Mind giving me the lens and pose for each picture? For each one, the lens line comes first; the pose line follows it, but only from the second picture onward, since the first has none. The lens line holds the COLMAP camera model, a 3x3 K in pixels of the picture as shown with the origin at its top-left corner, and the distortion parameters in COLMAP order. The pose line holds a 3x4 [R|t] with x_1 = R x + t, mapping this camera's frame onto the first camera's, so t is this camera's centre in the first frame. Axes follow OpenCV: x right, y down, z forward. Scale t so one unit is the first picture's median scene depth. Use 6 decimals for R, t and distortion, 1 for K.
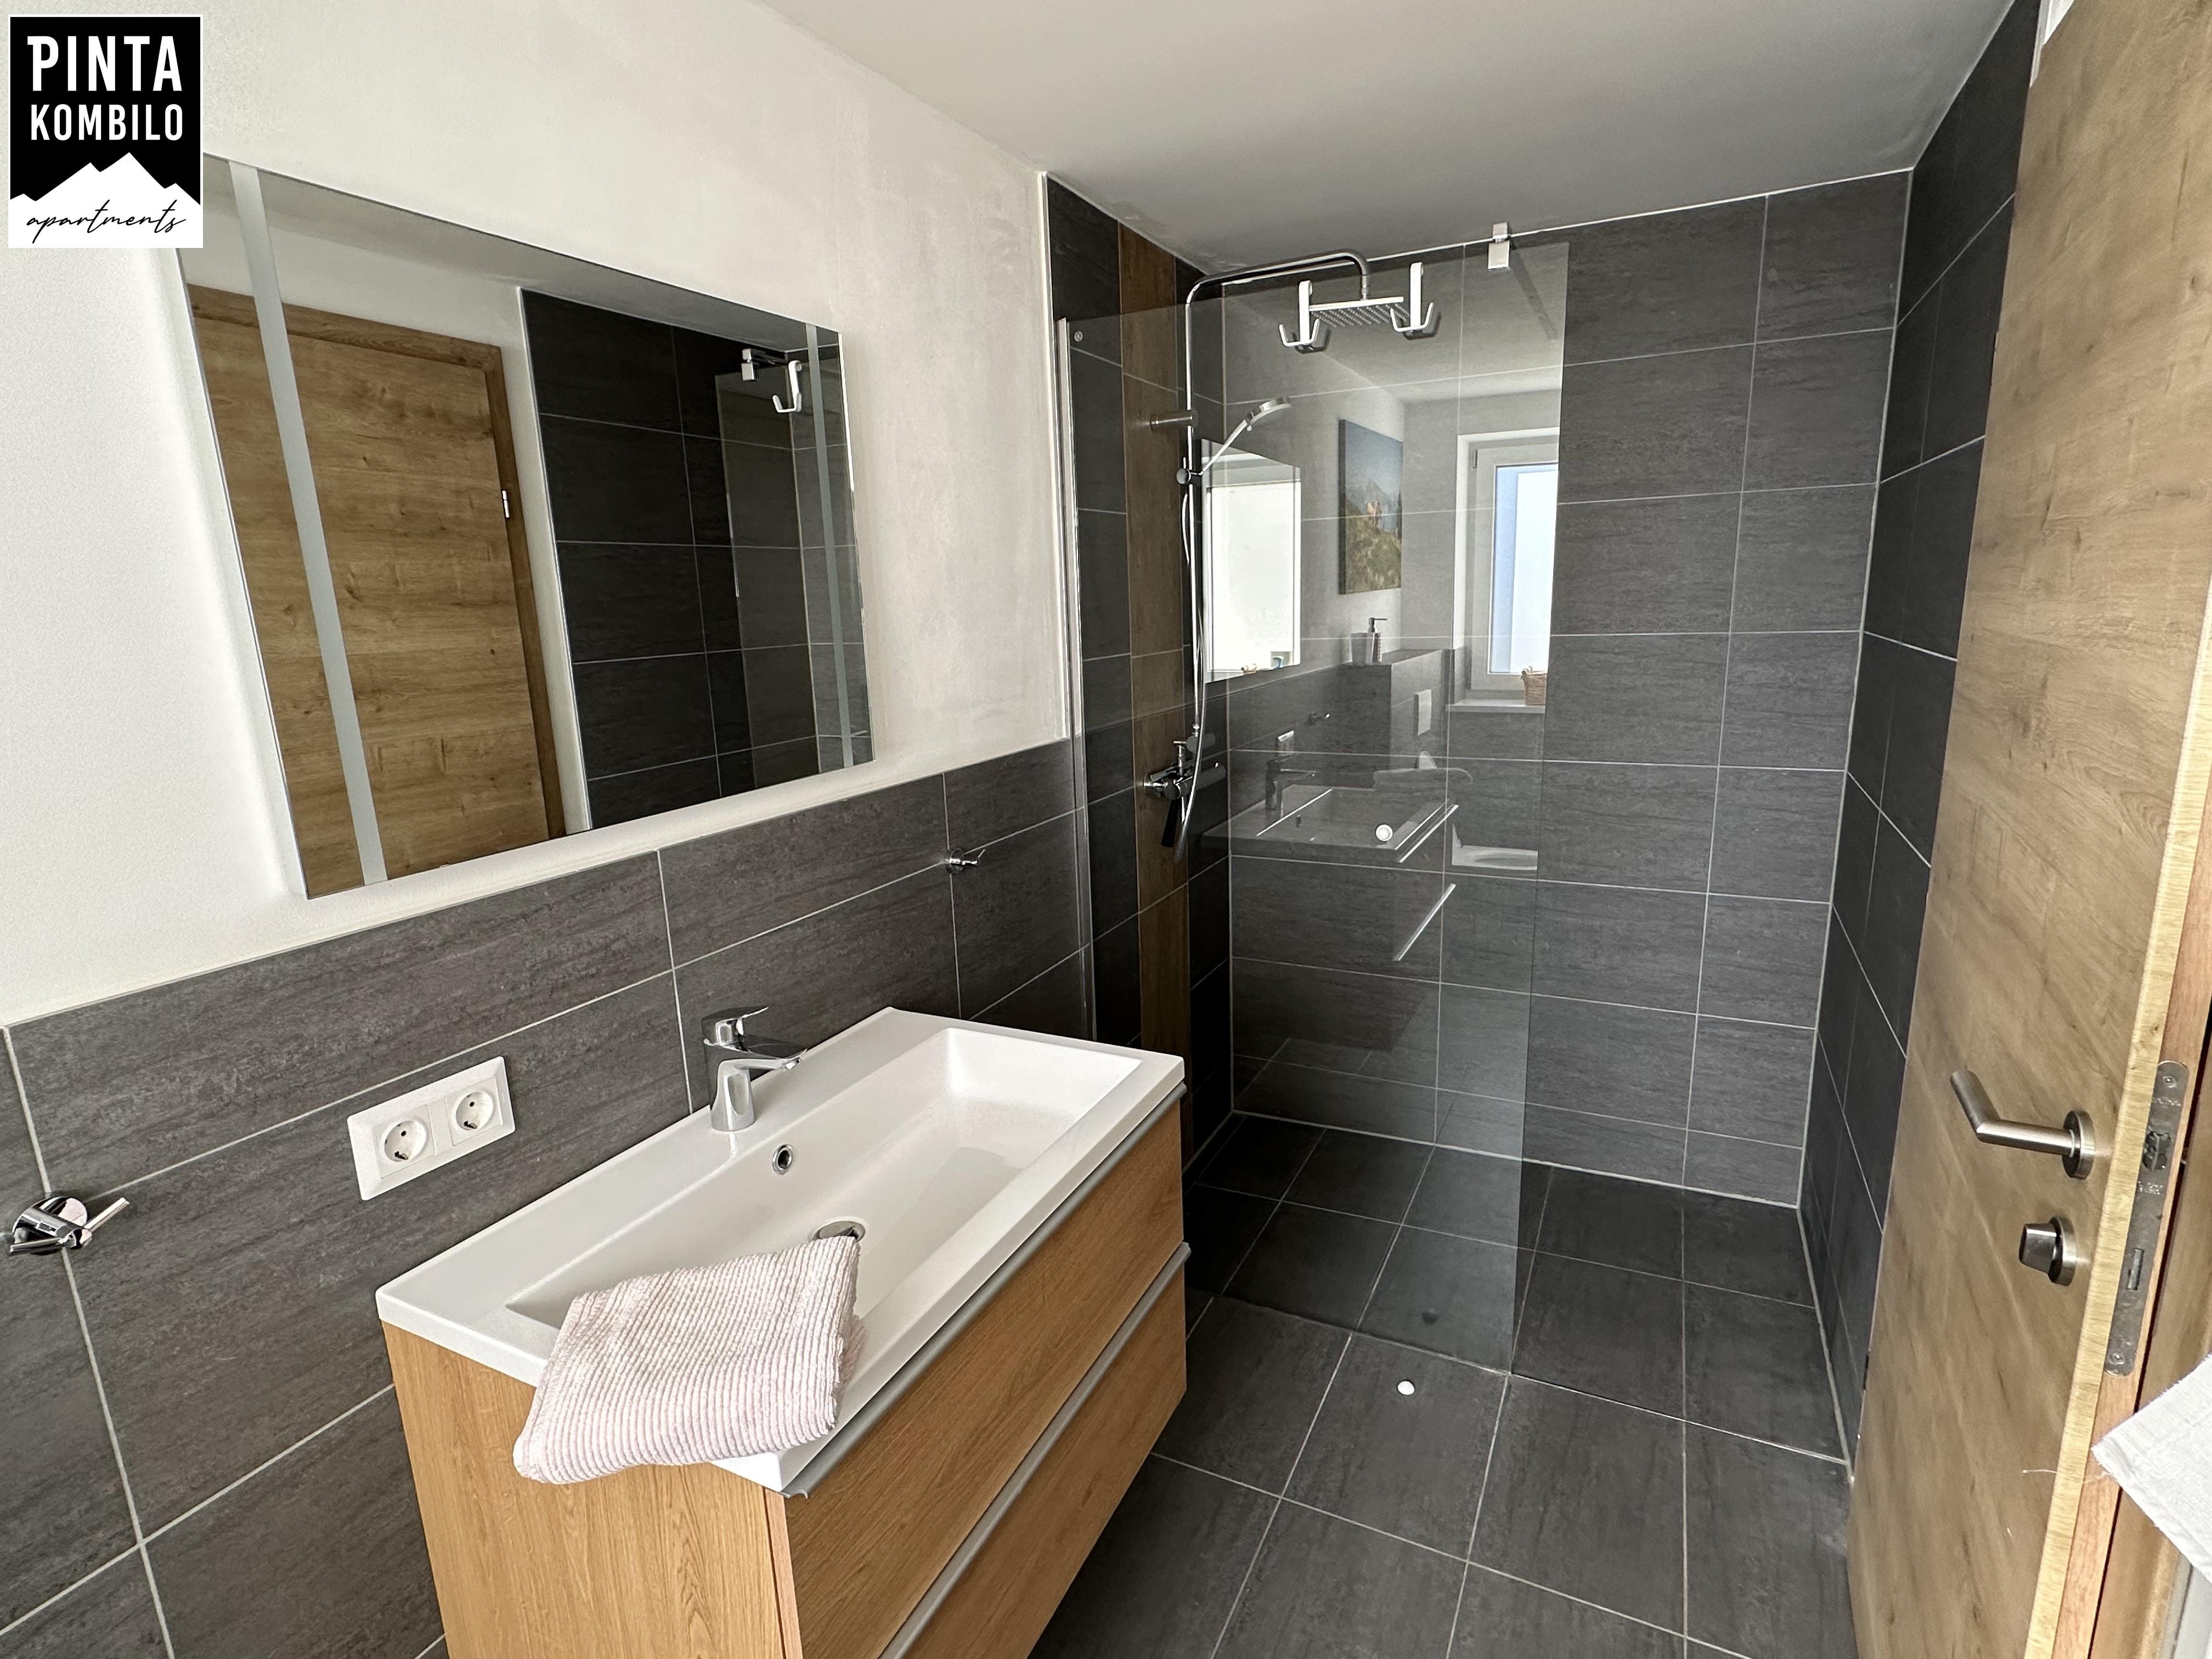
lens RADIAL K [[1093.1, 0, 1109.9], [0, 1093.1, 826.4], [0, 0, 1]] dist [0.000794, 0.000105]
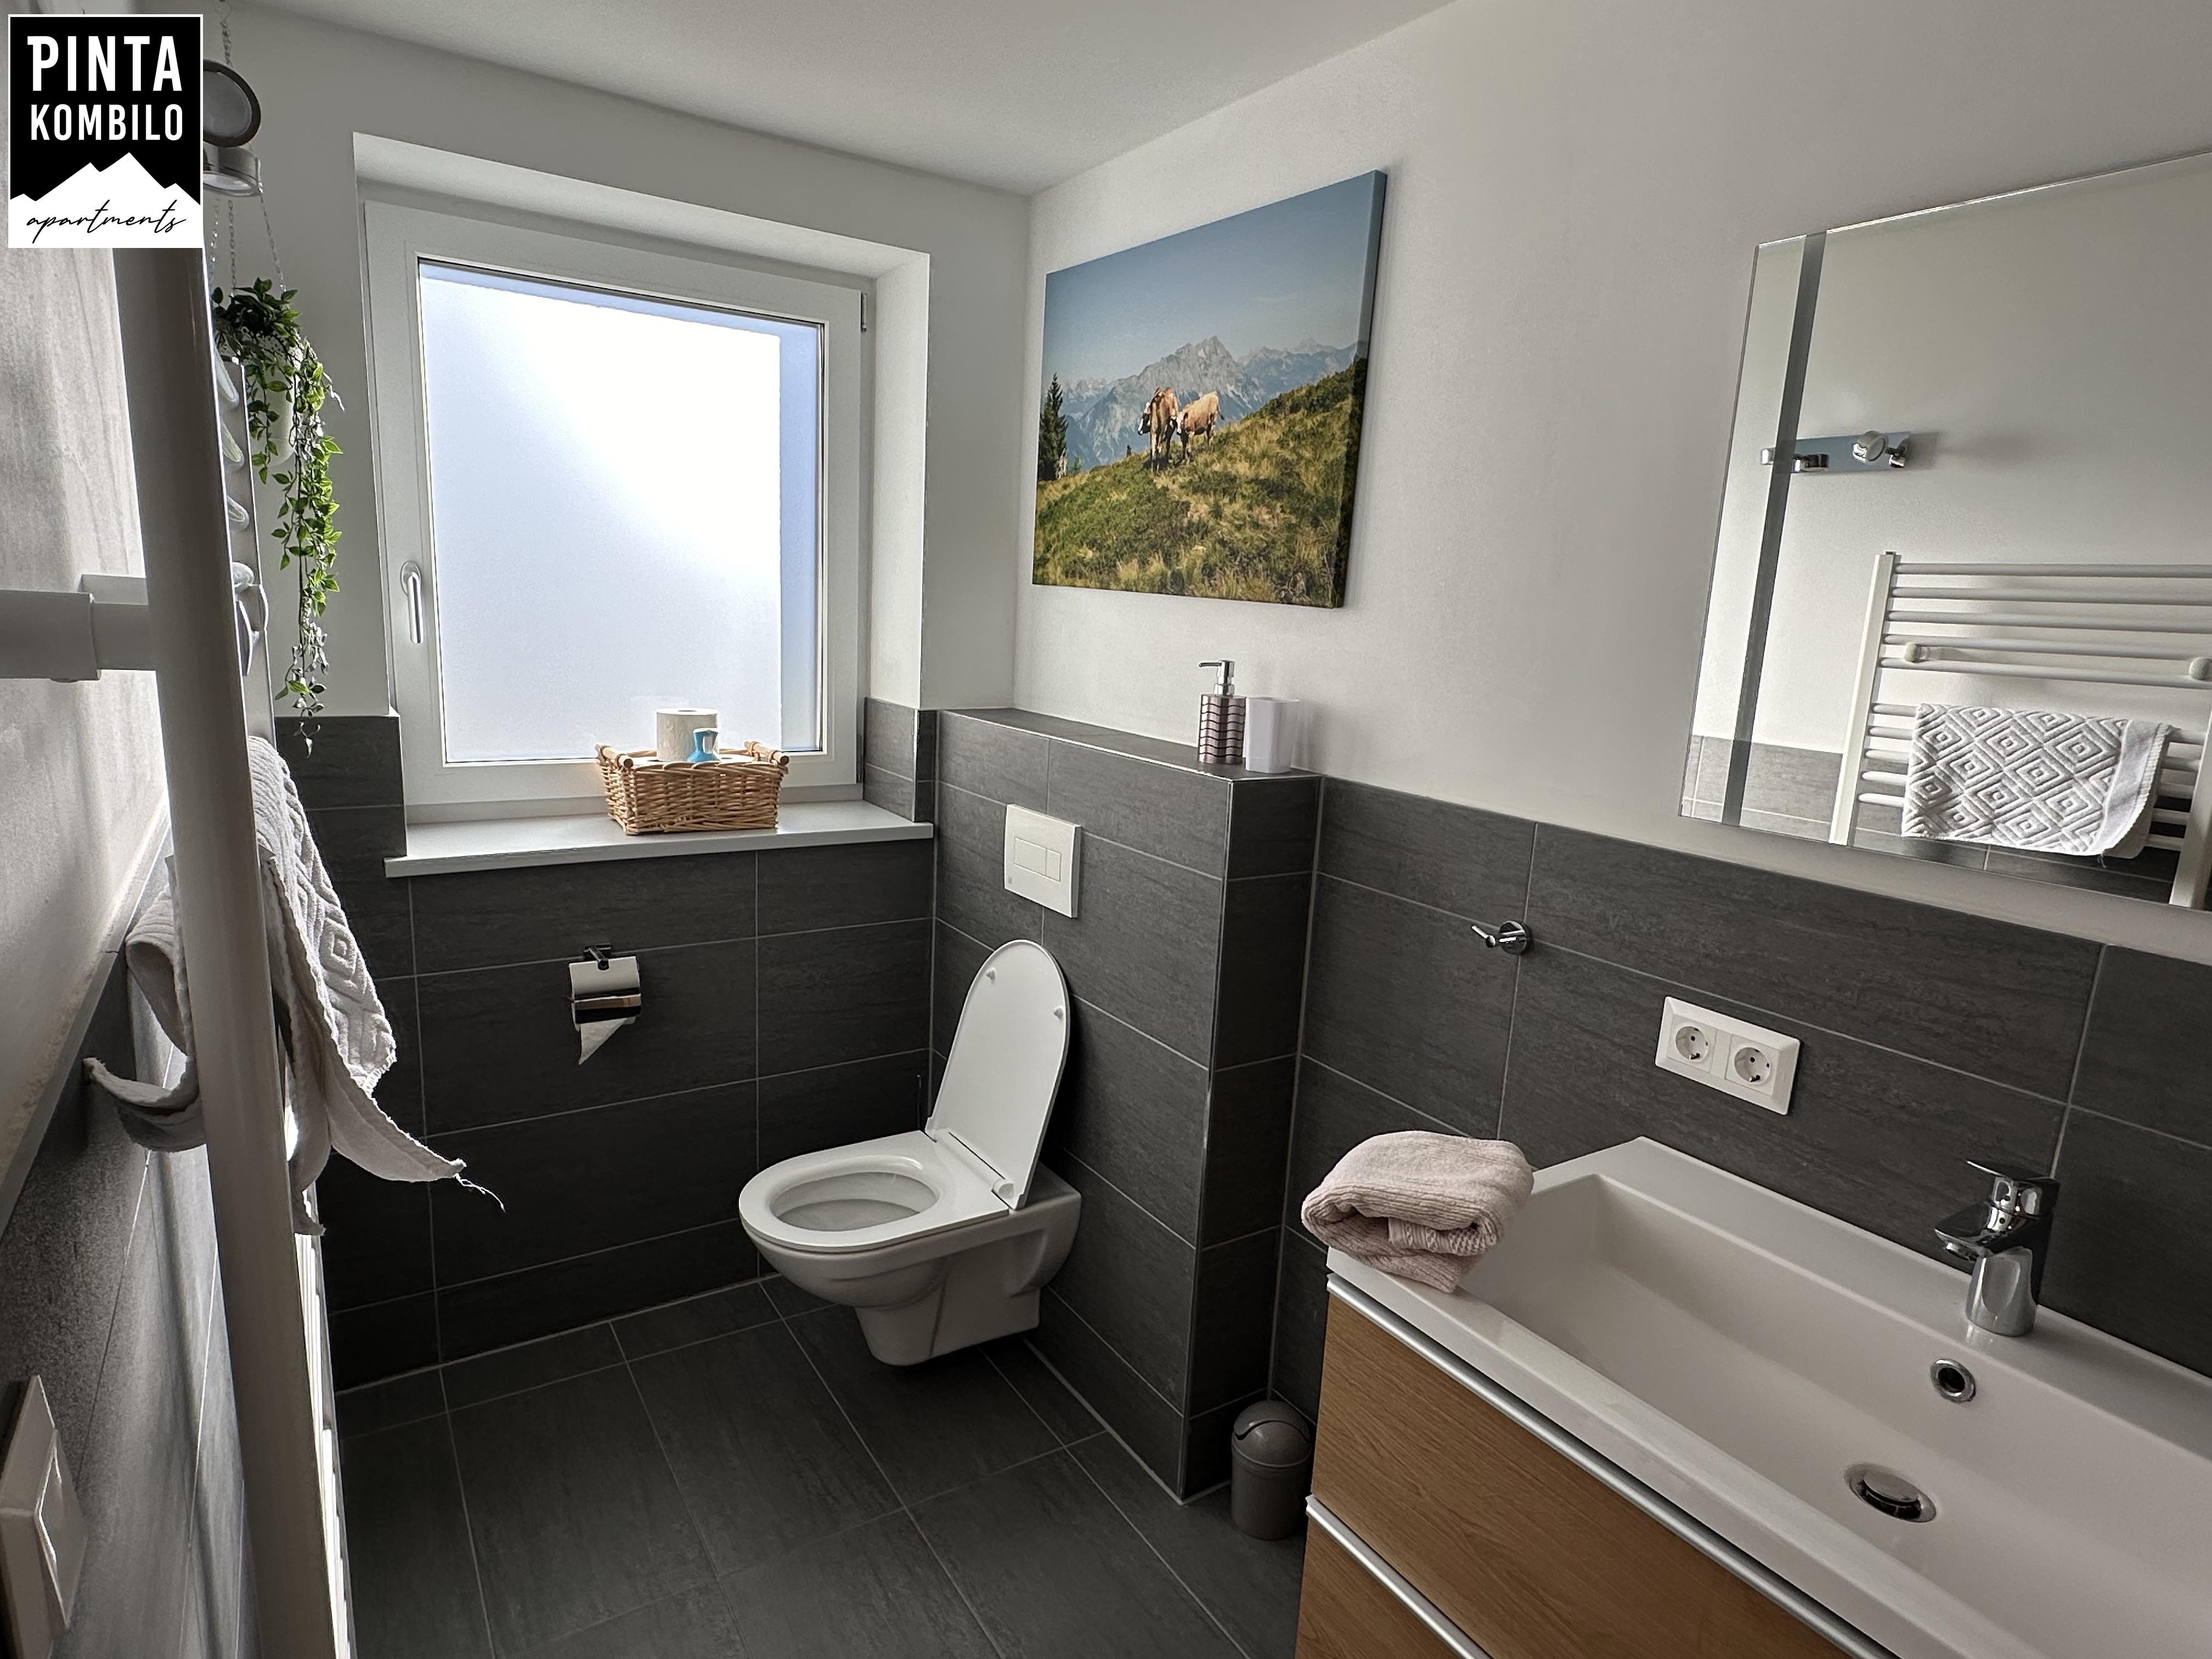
lens RADIAL K [[1239.0, 0, 1103.8], [0, 1239.0, 831.9], [0, 0, 1]] dist [-0.003389, 0.003403]
pose [[-0.498842, 0.179416, -0.847919, 0.772216], [-0.208356, 0.924821, 0.318267, -0.218420], [0.841275, 0.335434, -0.423958, 0.969993]]
